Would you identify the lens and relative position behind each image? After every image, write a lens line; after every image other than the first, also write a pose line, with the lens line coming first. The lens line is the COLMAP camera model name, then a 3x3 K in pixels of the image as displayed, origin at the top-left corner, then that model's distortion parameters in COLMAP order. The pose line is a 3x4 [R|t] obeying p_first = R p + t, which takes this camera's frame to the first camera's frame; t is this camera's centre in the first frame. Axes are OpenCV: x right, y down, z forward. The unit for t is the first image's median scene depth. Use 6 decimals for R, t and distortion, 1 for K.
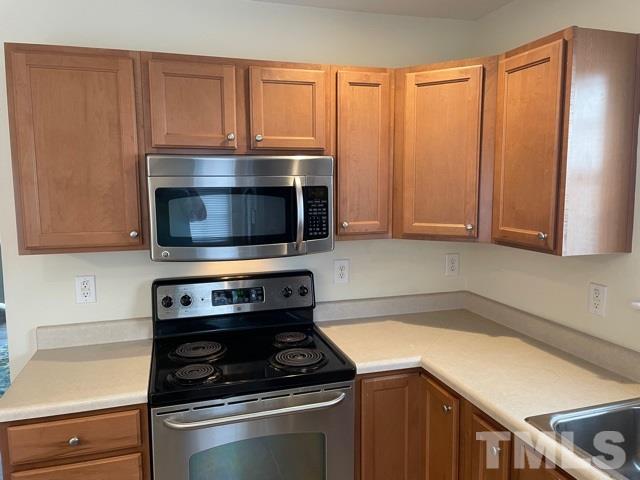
lens RADIAL K [[478.7, 0, 322.1], [0, 478.7, 231.3], [0, 0, 1]] dist [0.066955, -0.068627]
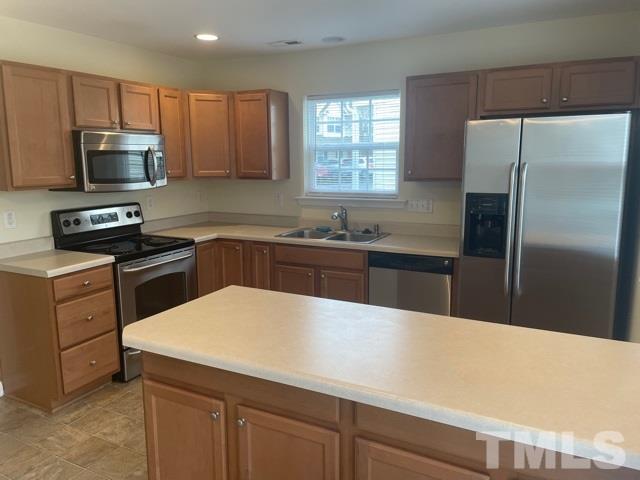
lens RADIAL K [[478.7, 0, 320.5], [0, 478.7, 240.0], [0, 0, 1]] dist [0.066955, -0.068627]
pose [[0.691434, -0.120901, 0.712252, -0.989468], [0.074616, 0.992576, 0.096050, 0.121535], [-0.718576, -0.013267, 0.695322, -0.798814]]
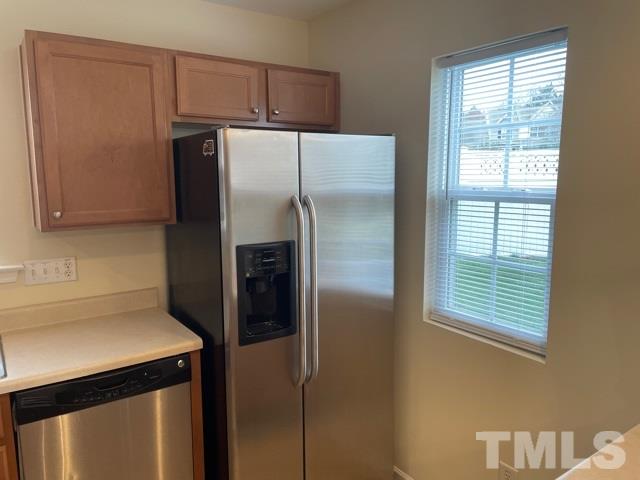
lens RADIAL K [[478.7, 0, 319.7], [0, 478.7, 237.7], [0, 0, 1]] dist [0.066955, -0.068627]
pose [[-0.310063, -0.124815, 0.942487, -0.499316], [0.100004, 0.981563, 0.162889, 0.006027], [-0.945442, 0.144758, -0.291864, 0.028670]]
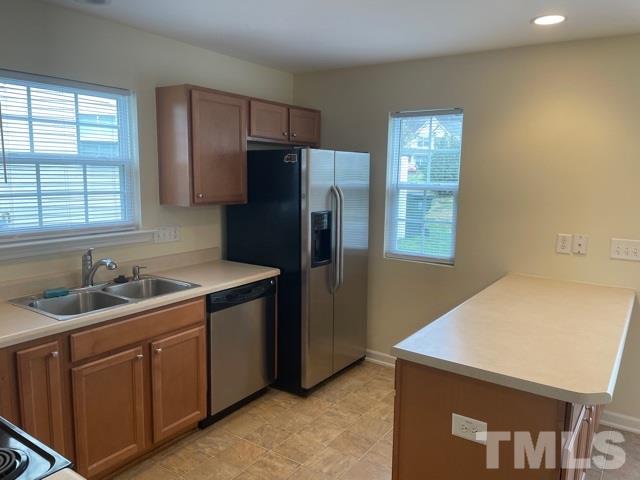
lens RADIAL K [[478.7, 0, 322.8], [0, 478.7, 241.5], [0, 0, 1]] dist [0.066955, -0.068627]
pose [[-0.630351, -0.114834, 0.767770, -0.907776], [0.063635, 0.978027, 0.198527, -0.075667], [-0.773698, 0.173999, -0.609193, 0.912984]]
